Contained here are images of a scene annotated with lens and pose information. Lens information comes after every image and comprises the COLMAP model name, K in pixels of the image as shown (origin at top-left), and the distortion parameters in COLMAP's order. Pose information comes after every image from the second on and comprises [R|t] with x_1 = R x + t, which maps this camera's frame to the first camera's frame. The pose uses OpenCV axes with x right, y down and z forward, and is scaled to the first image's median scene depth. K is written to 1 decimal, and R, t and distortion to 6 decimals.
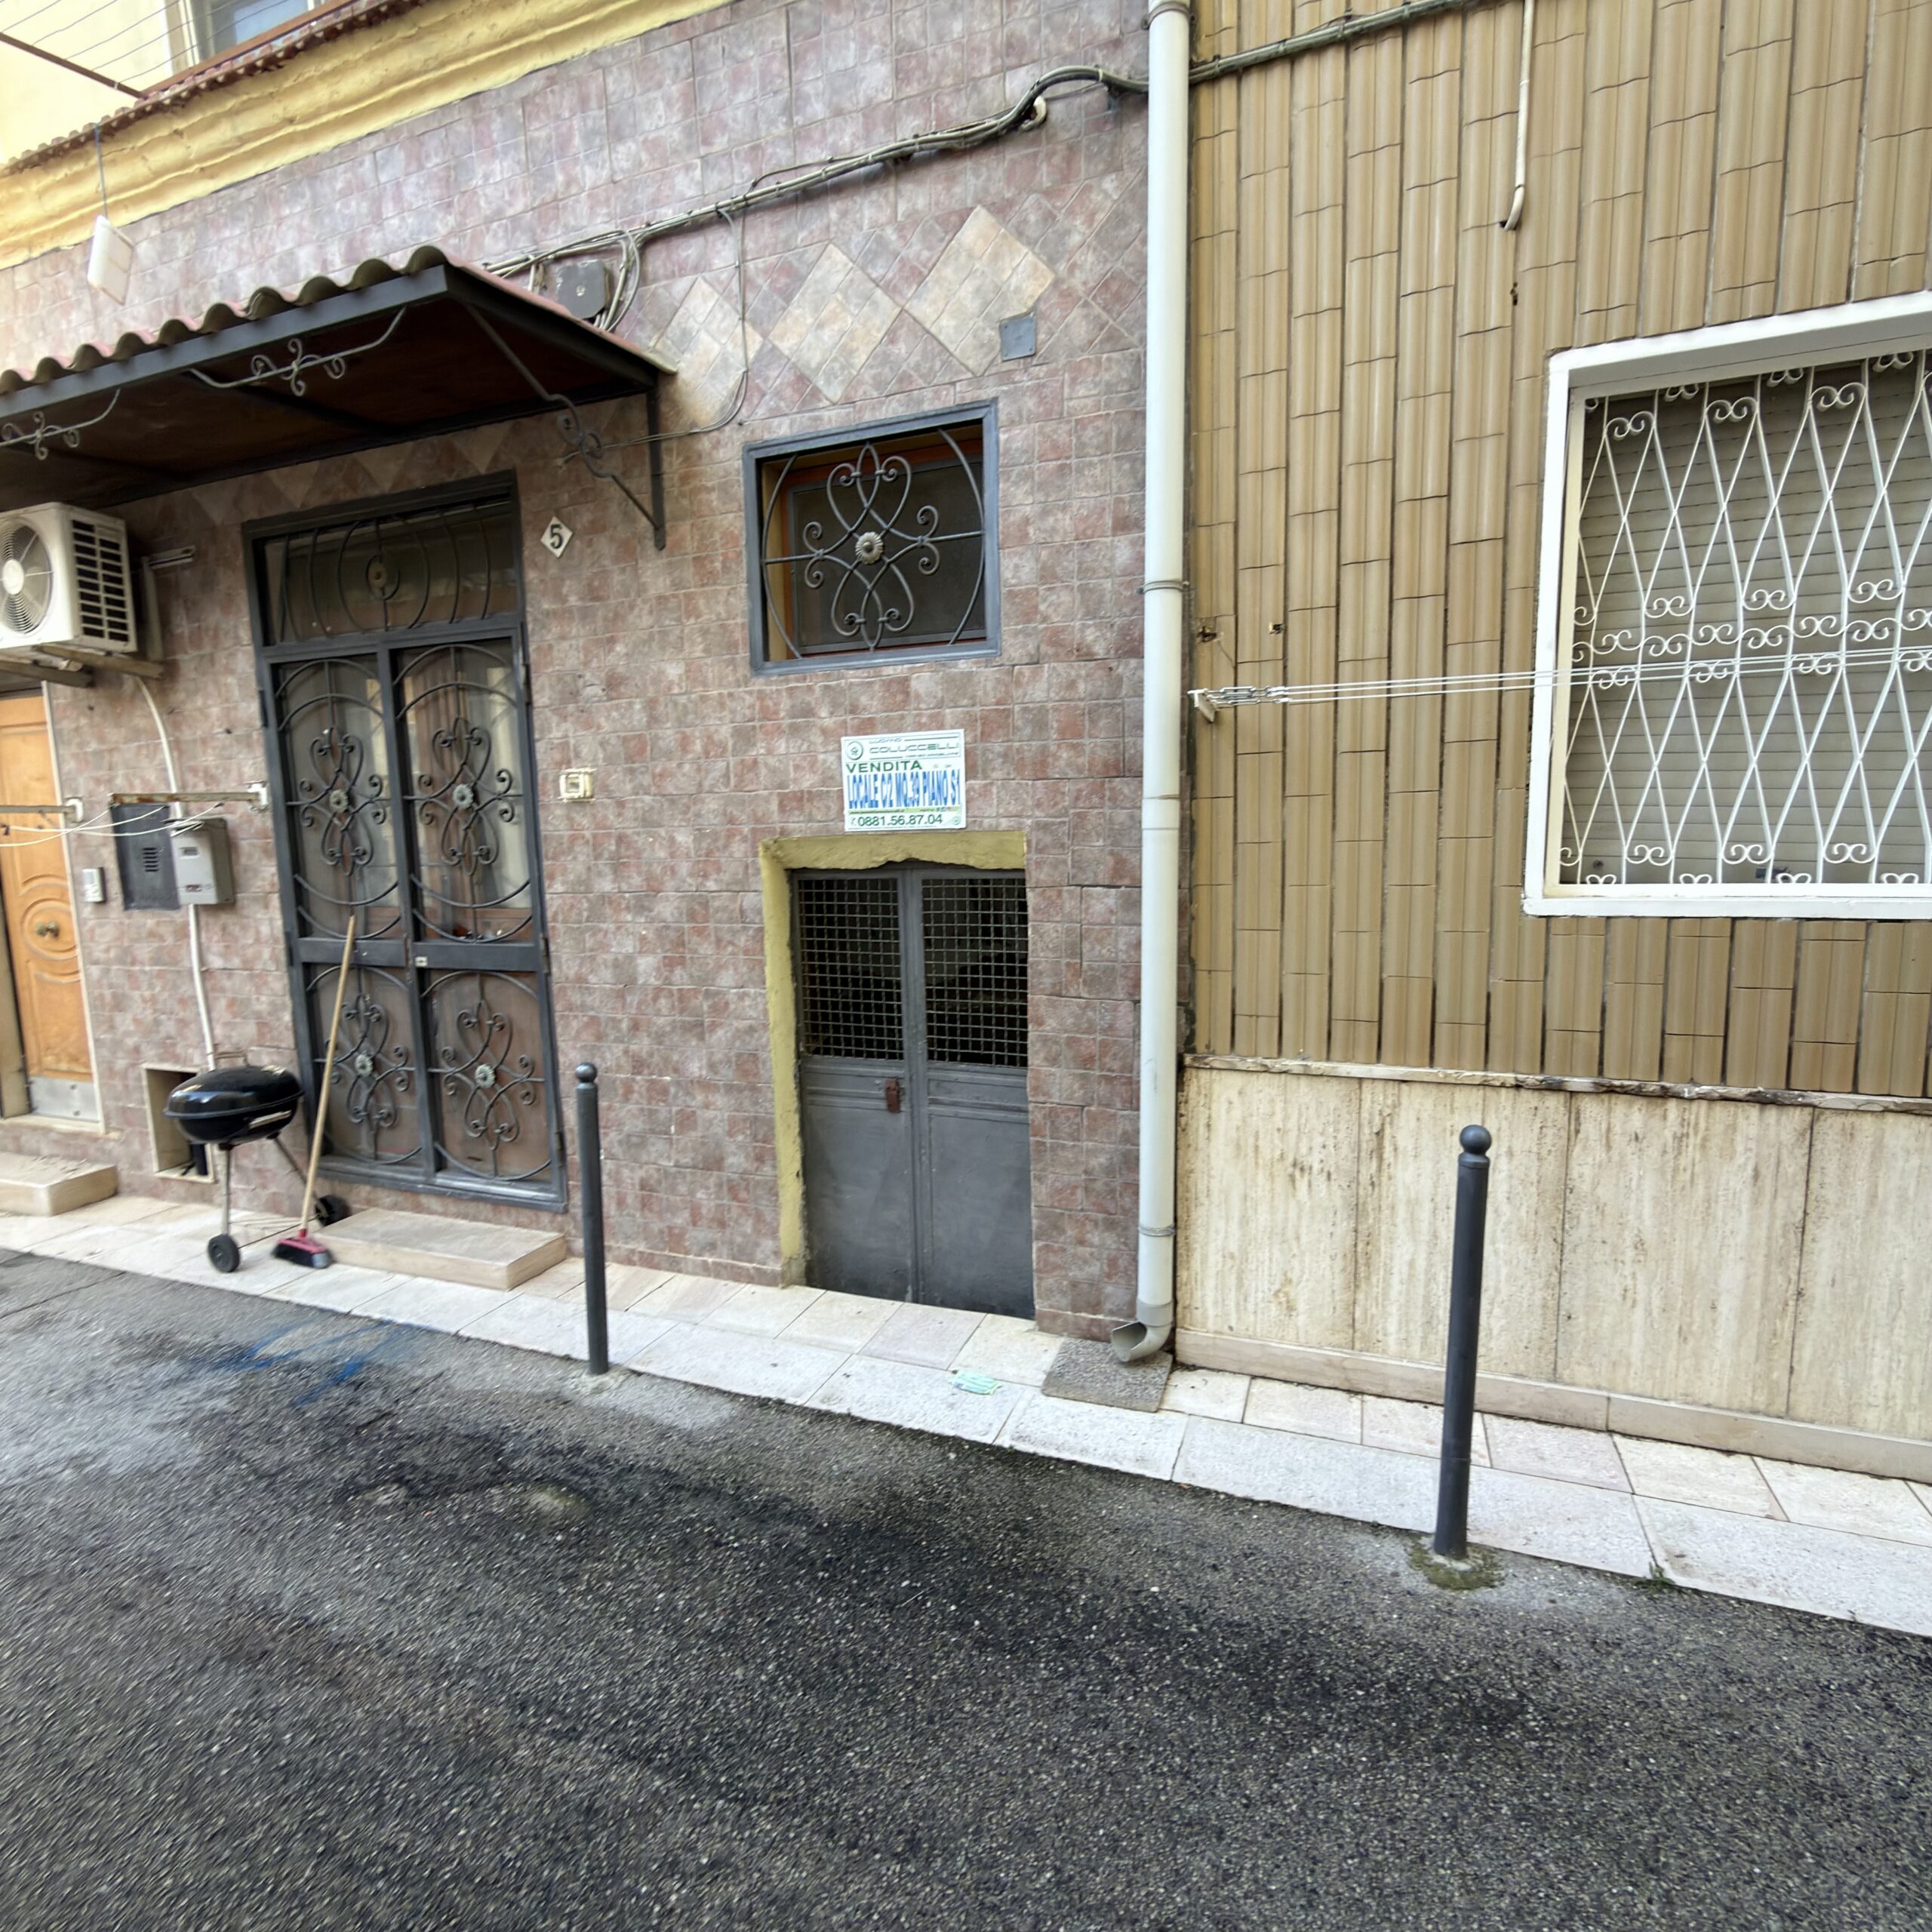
lens RADIAL K [[1047.1, 0, 963.5], [0, 1047.1, 985.3], [0, 0, 1]] dist [-0.003879, 0.000592]
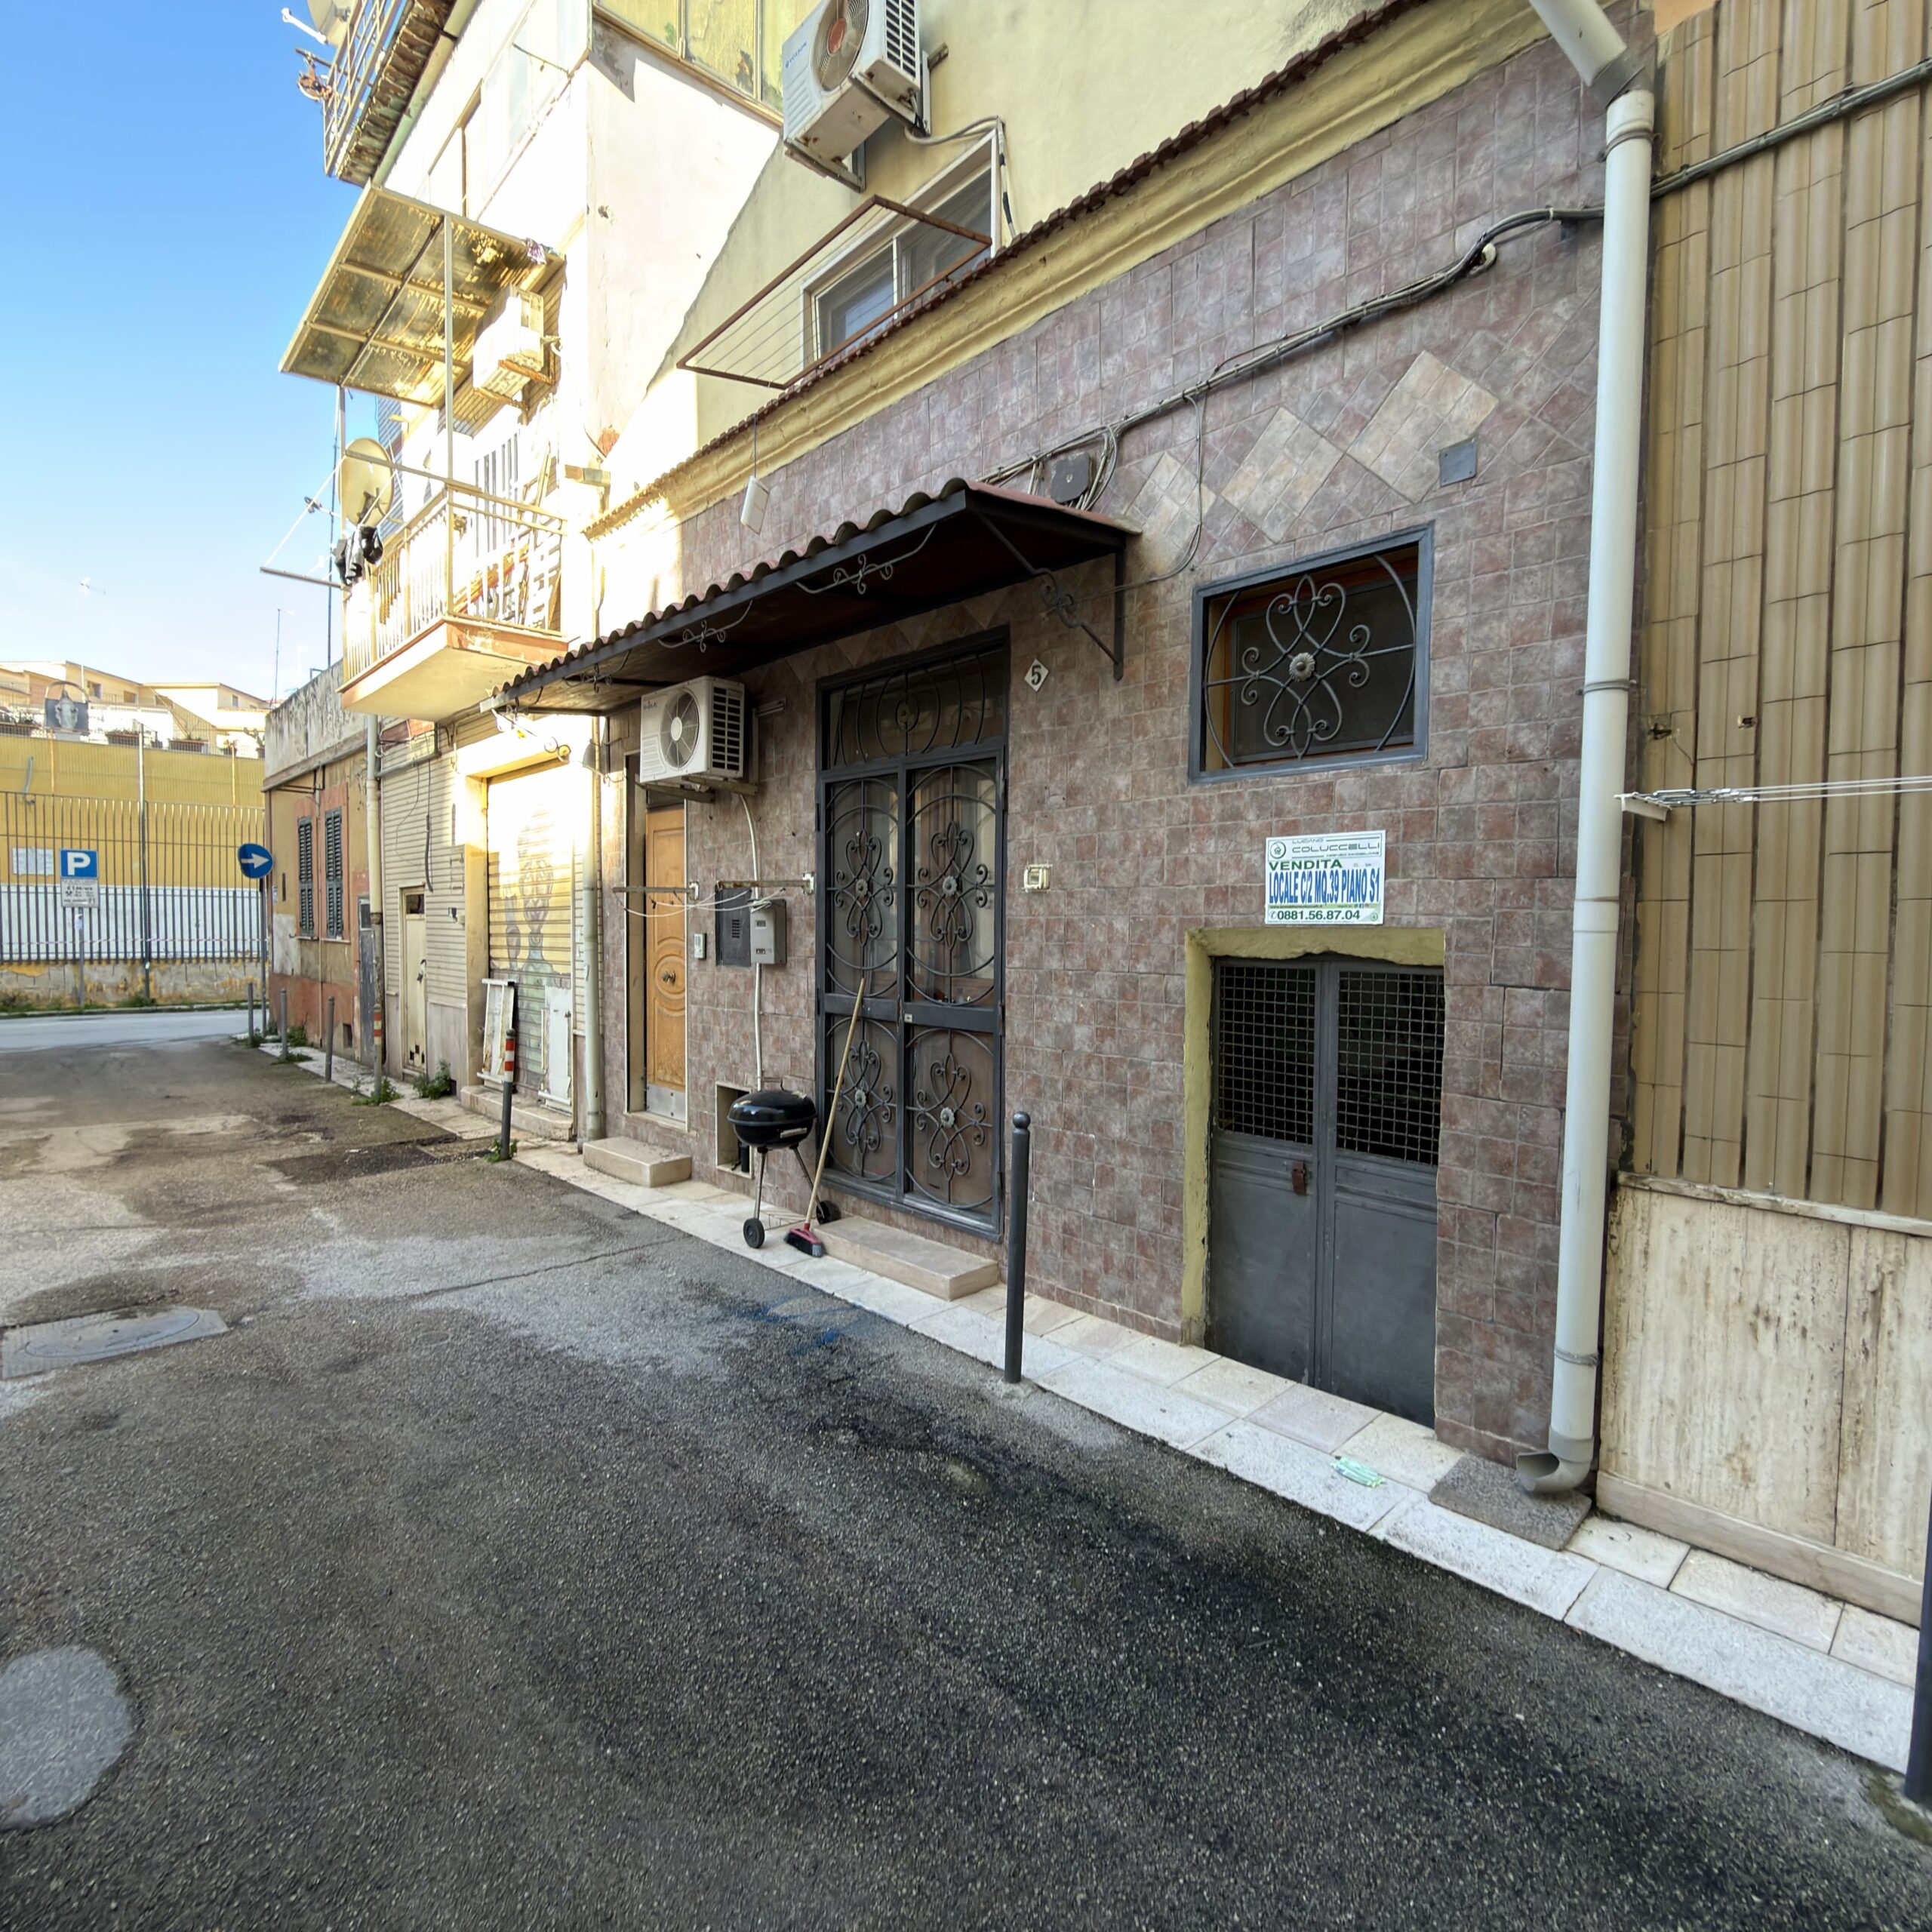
lens RADIAL K [[1063.0, 0, 955.2], [0, 1063.0, 1032.6], [0, 0, 1]] dist [-0.002507, 0.002887]
pose [[0.901505, 0.073341, -0.426510, 0.089726], [-0.088013, 0.996010, -0.014763, 0.010771], [0.423725, 0.050847, 0.904362, -0.144888]]
